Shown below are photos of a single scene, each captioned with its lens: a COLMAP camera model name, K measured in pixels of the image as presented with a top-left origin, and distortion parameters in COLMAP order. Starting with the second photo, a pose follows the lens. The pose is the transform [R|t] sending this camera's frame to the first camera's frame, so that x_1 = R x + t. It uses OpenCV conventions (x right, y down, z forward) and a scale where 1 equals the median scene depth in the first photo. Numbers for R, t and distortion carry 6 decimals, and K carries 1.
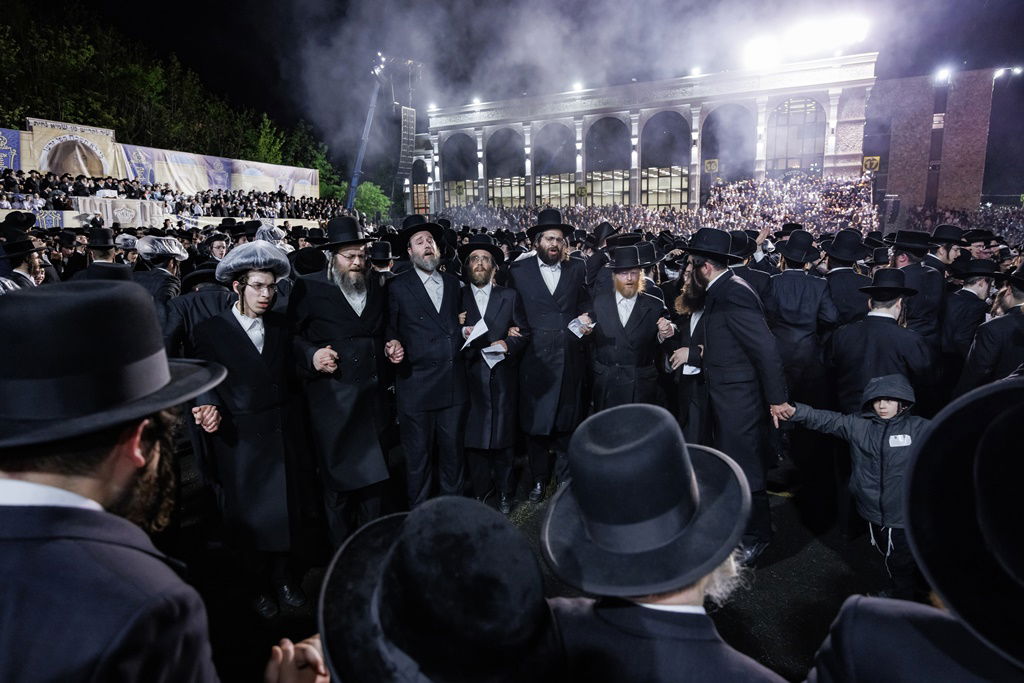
lens RADIAL K [[596.5, 0, 512.0], [0, 596.5, 341.5], [0, 0, 1]] dist [0.000792, 0.002423]
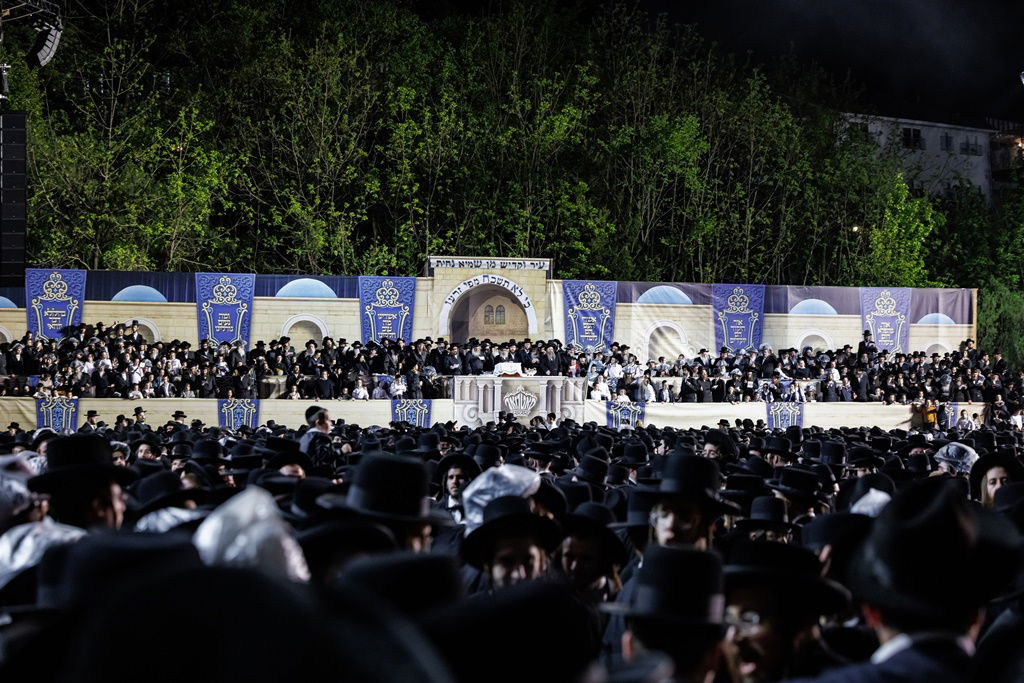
lens RADIAL K [[2213.2, 0, 512.0], [0, 2213.2, 341.5], [0, 0, 1]] dist [-0.065142, 0.056123]
pose [[0.692272, -0.036195, -0.720729, 0.915521], [-0.123224, 0.978144, -0.167480, 0.096013], [0.711039, 0.204753, 0.672681, -0.489735]]
